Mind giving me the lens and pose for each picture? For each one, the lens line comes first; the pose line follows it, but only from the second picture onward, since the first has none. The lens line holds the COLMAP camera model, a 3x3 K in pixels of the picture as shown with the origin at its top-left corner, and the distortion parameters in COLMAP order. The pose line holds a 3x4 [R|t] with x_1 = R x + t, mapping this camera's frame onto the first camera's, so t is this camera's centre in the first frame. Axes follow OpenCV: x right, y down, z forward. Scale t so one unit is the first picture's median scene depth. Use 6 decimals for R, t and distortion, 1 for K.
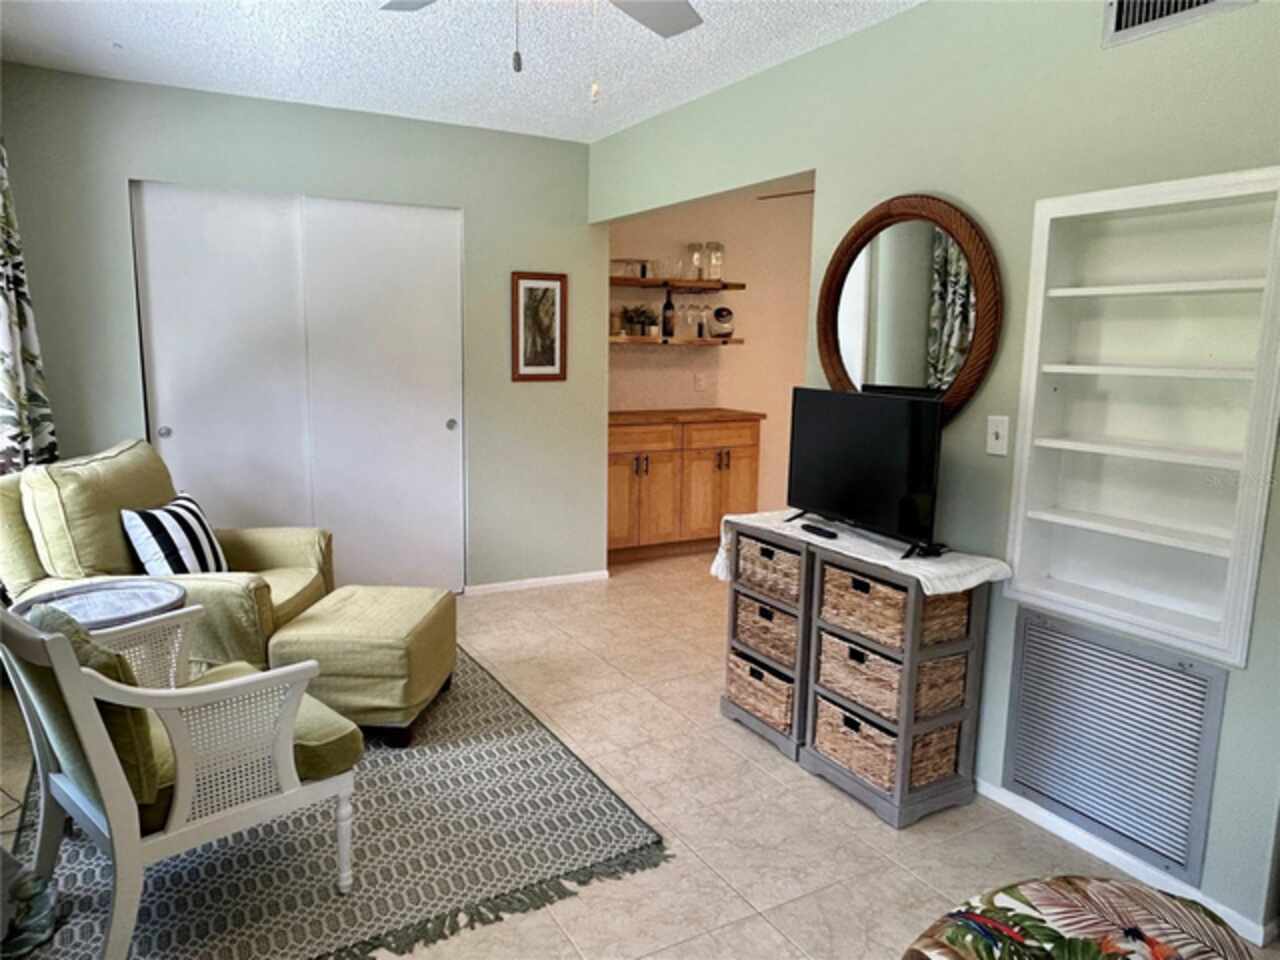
lens RADIAL K [[861.2, 0, 623.2], [0, 861.2, 476.3], [0, 0, 1]] dist [0.005663, -0.002560]
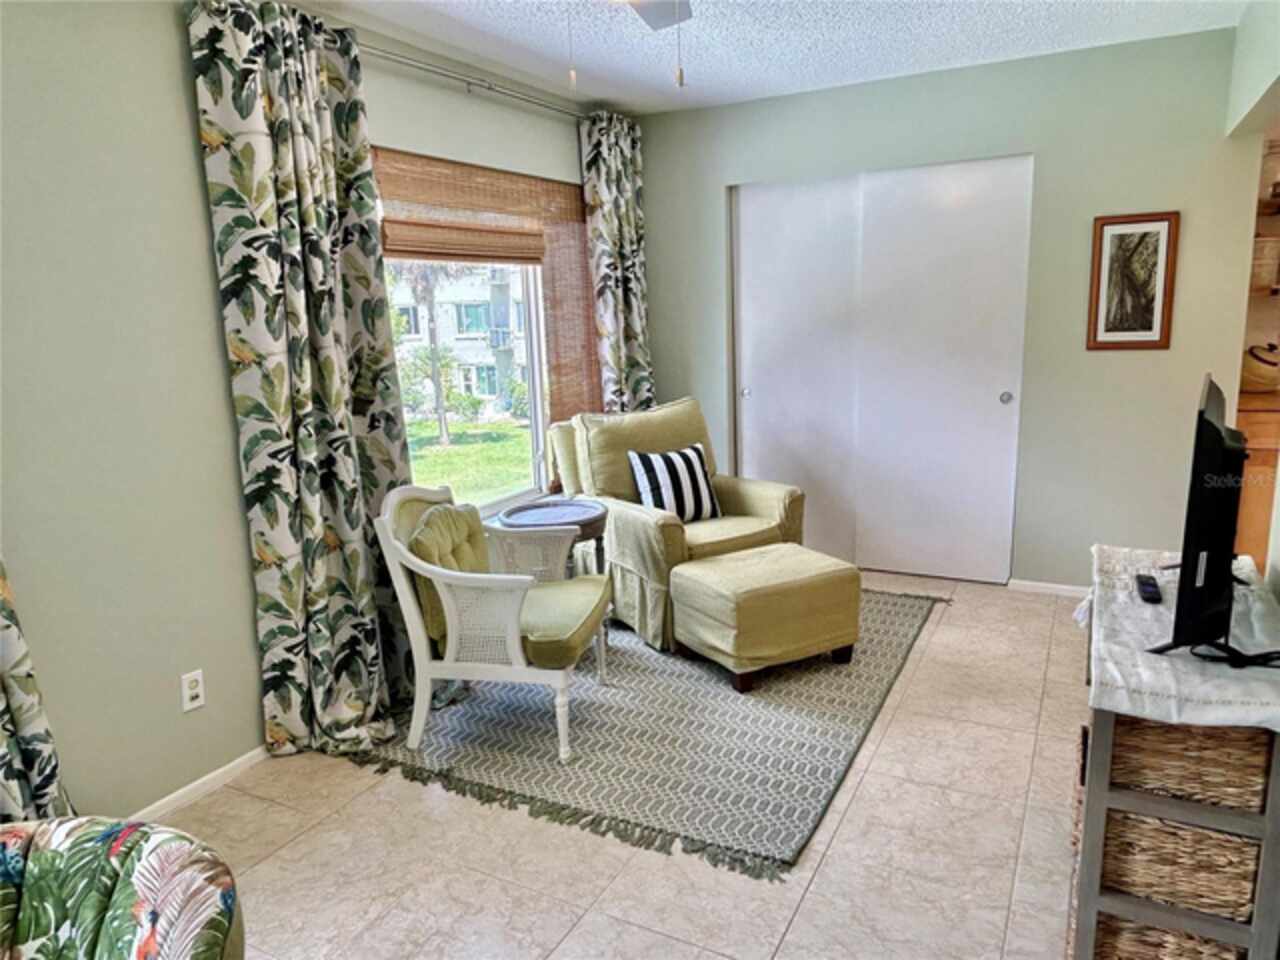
lens RADIAL K [[861.7, 0, 640.0], [0, 861.7, 480.0], [0, 0, 1]] dist [-0.005478, -0.002486]
pose [[0.541520, 0.131784, -0.830294, 0.529667], [-0.083402, 0.991186, 0.102925, -0.054029], [0.836540, 0.013512, 0.547739, 0.276336]]
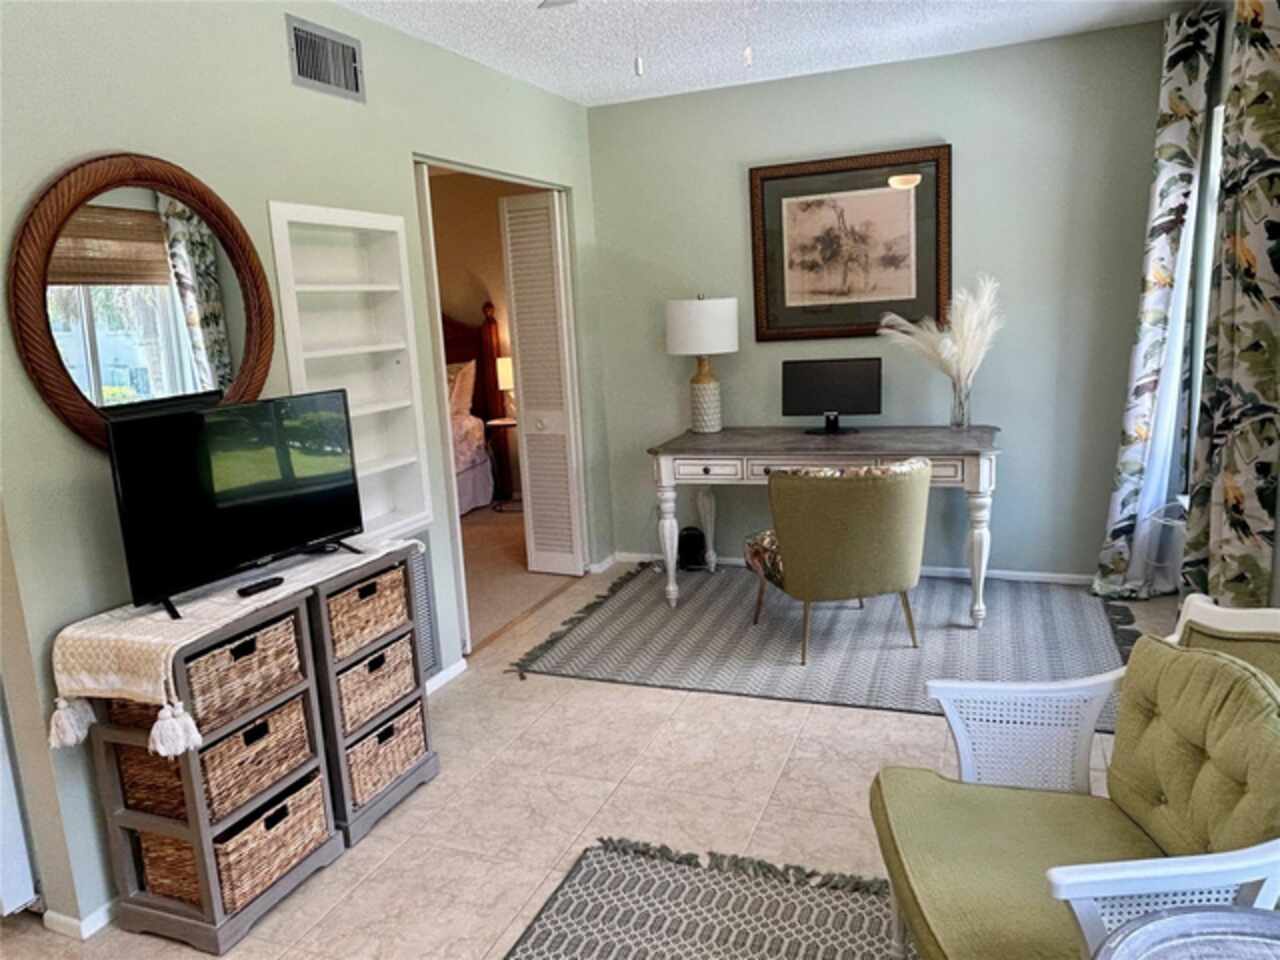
lens RADIAL K [[901.8, 0, 640.0], [0, 901.8, 480.0], [0, 0, 1]] dist [-0.003555, -0.001299]
pose [[-0.631745, -0.122703, 0.765404, -0.554843], [0.168900, 0.941881, 0.290400, -0.190056], [-0.756552, 0.312735, -0.574304, 1.105814]]
